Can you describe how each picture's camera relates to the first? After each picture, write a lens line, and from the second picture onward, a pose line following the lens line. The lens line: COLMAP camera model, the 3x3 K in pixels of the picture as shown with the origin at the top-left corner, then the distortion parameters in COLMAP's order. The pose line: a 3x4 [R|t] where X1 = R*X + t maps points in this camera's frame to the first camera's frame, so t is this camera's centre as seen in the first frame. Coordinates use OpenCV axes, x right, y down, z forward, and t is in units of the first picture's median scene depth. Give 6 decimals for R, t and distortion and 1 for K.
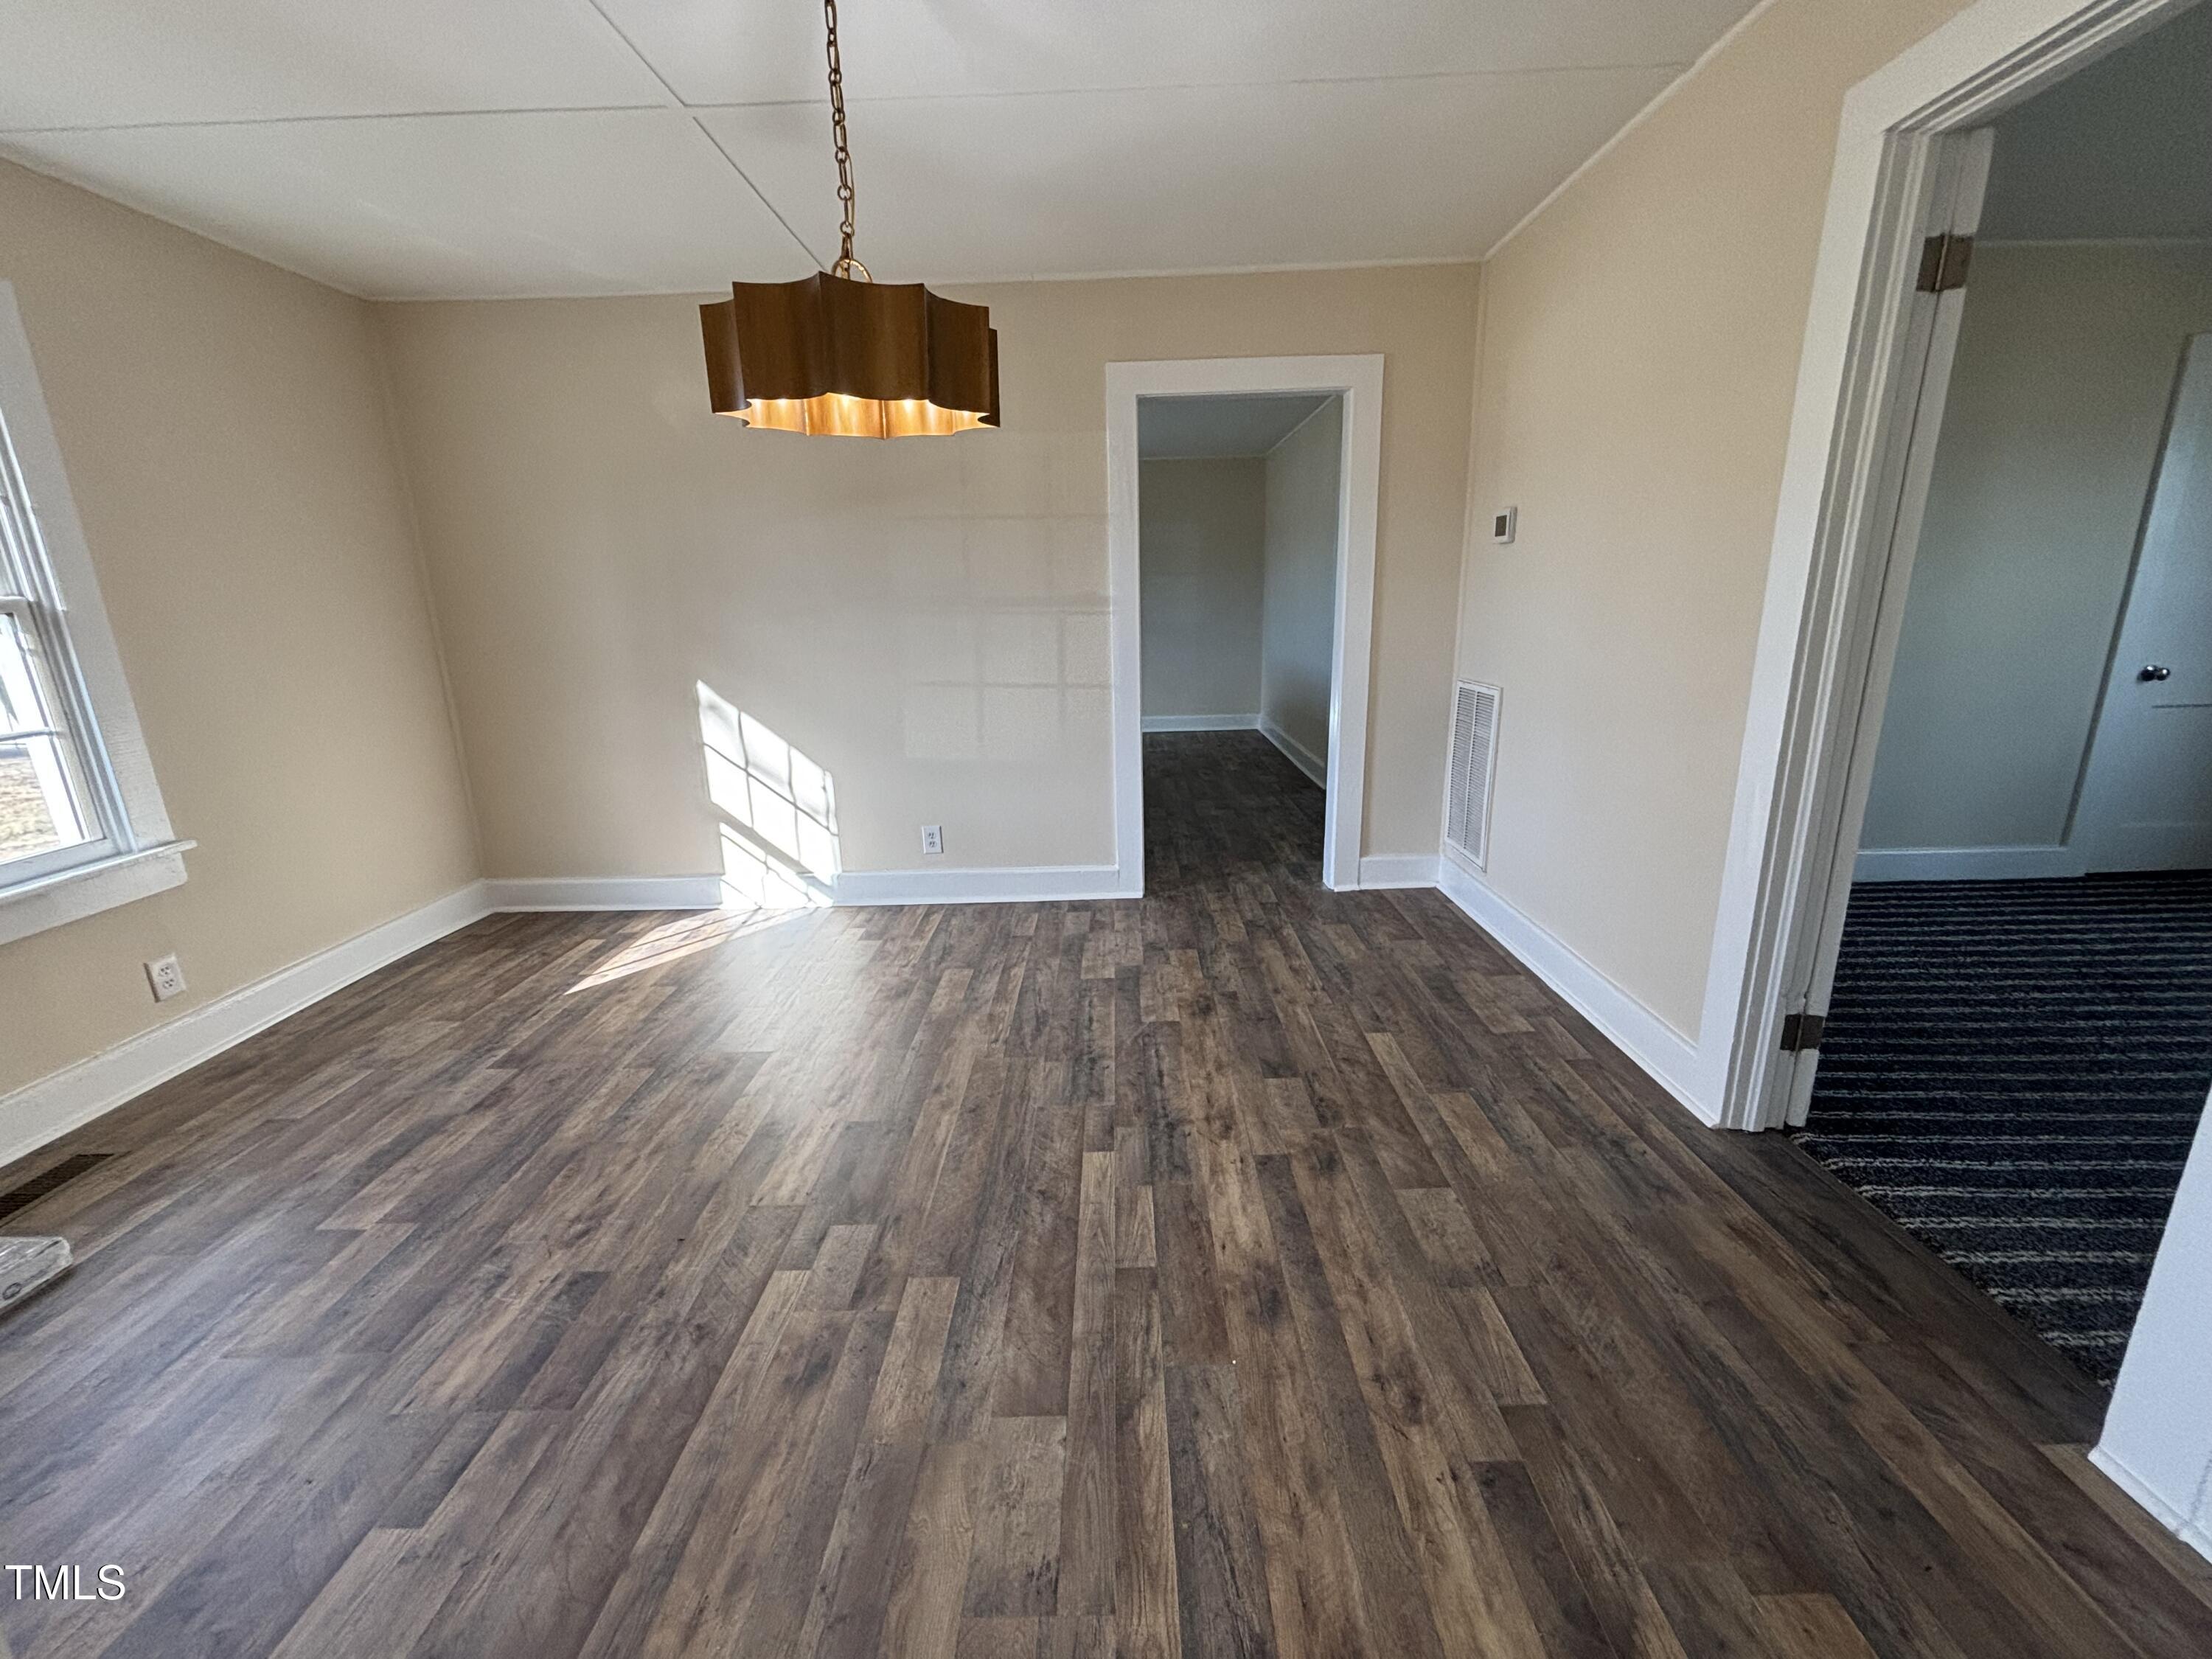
lens RADIAL K [[896.9, 0, 1098.7], [0, 896.9, 819.7], [0, 0, 1]] dist [0.001793, -0.000766]
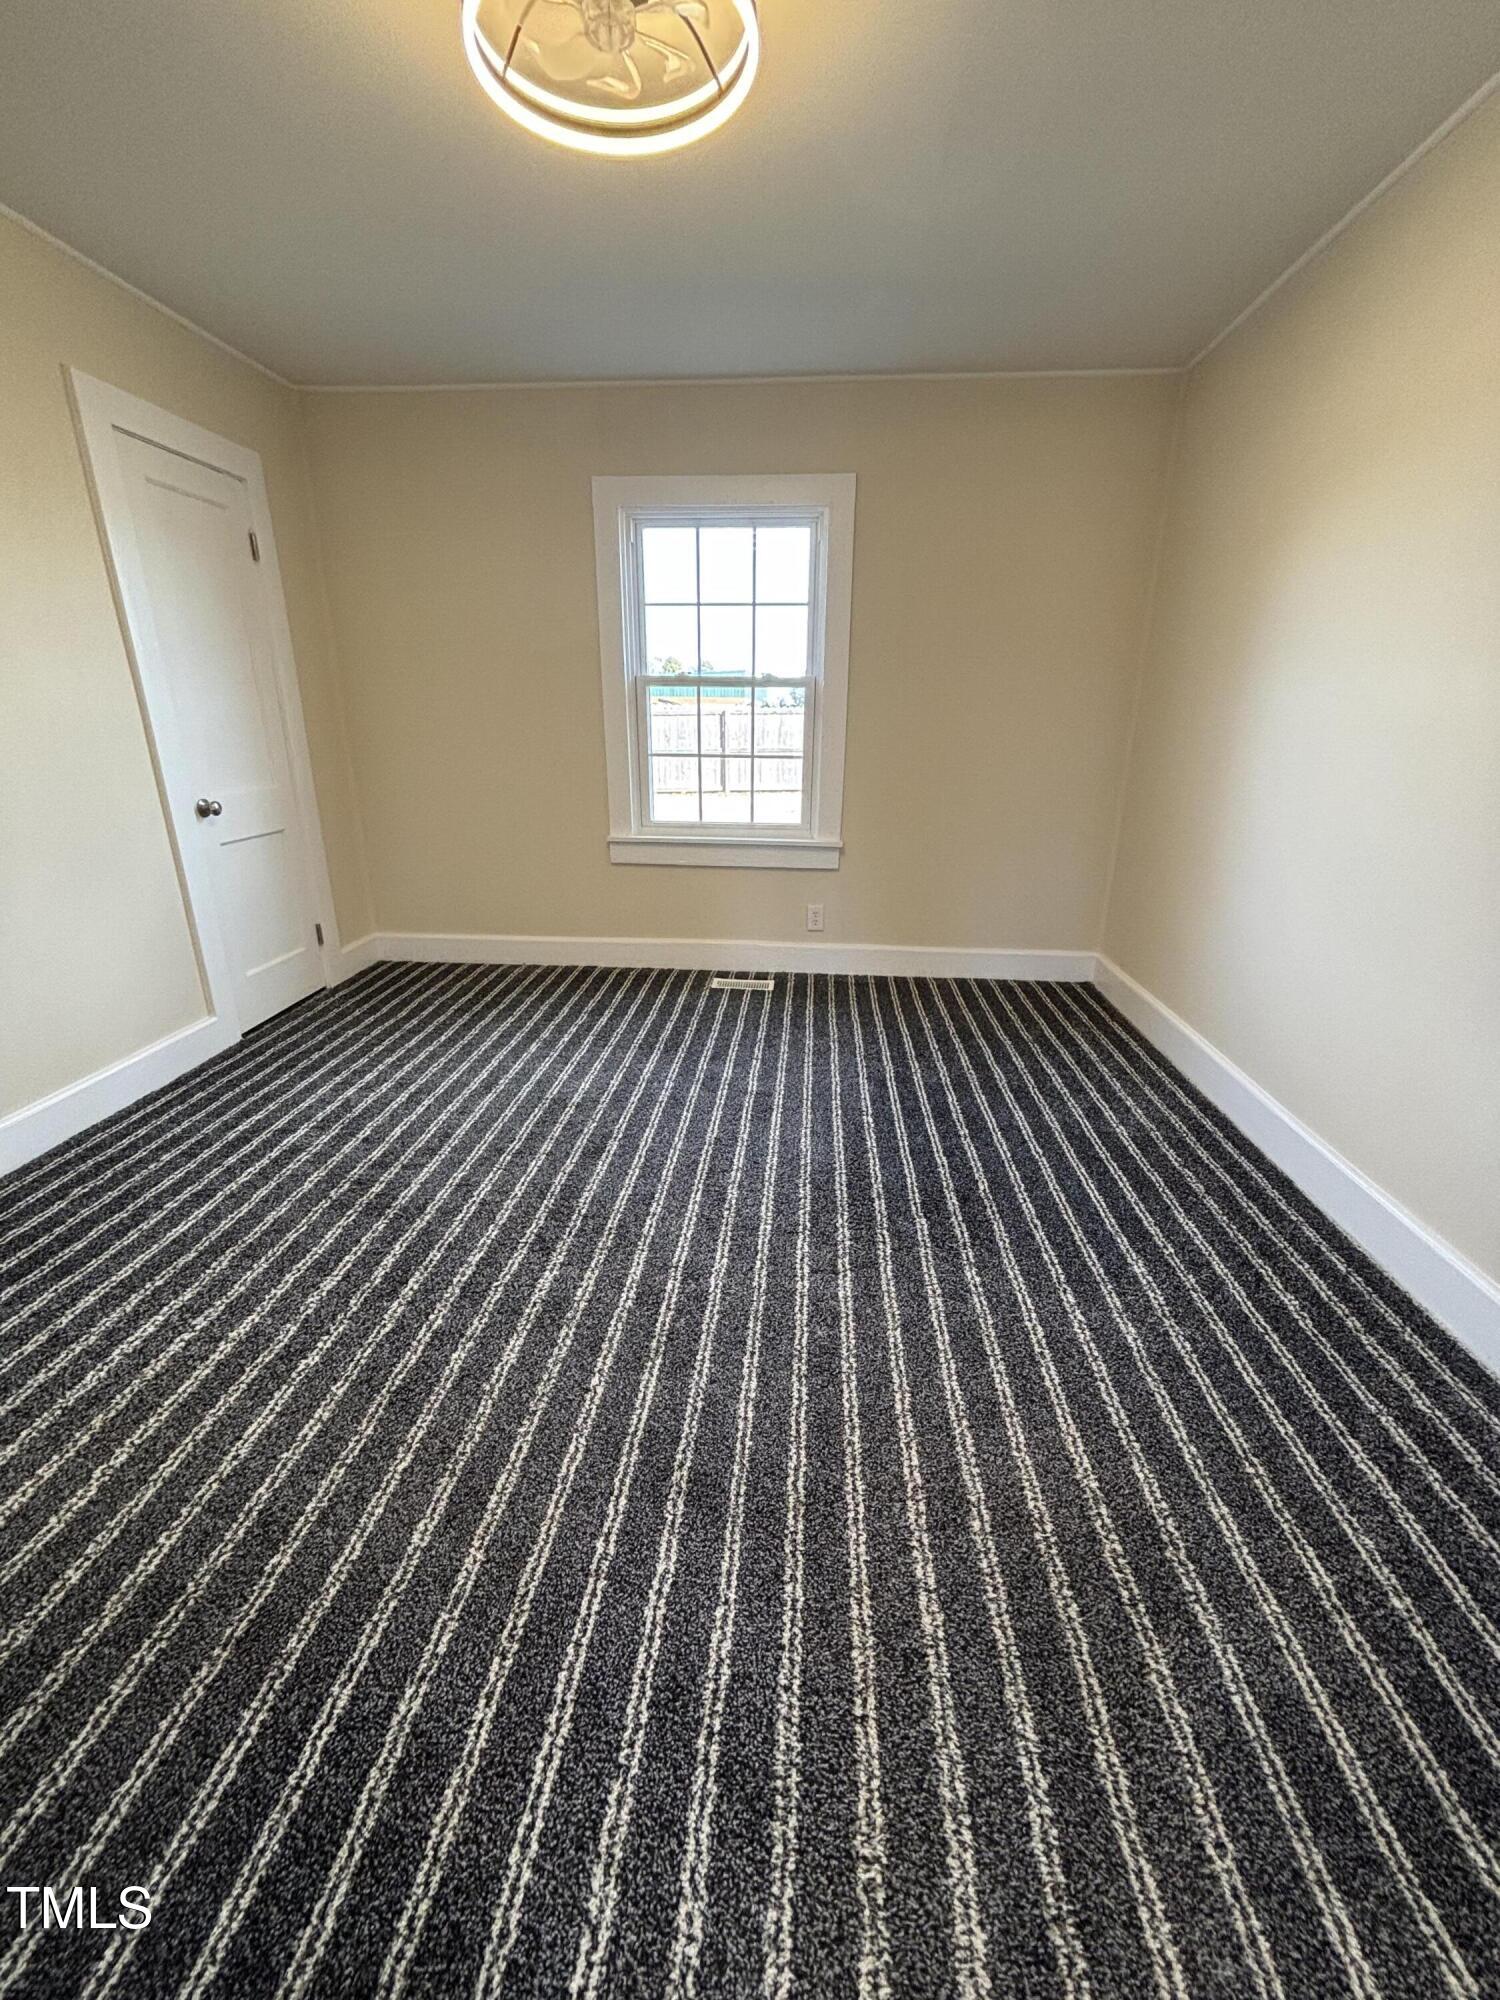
lens RADIAL K [[810.9, 0, 738.2], [0, 810.9, 994.5], [0, 0, 1]] dist [0.001793, -0.000766]
pose [[0.080000, -0.308622, 0.947815, 0.461323], [0.235442, 0.929808, 0.282886, -0.109750], [-0.968590, 0.200525, 0.147047, 0.472659]]
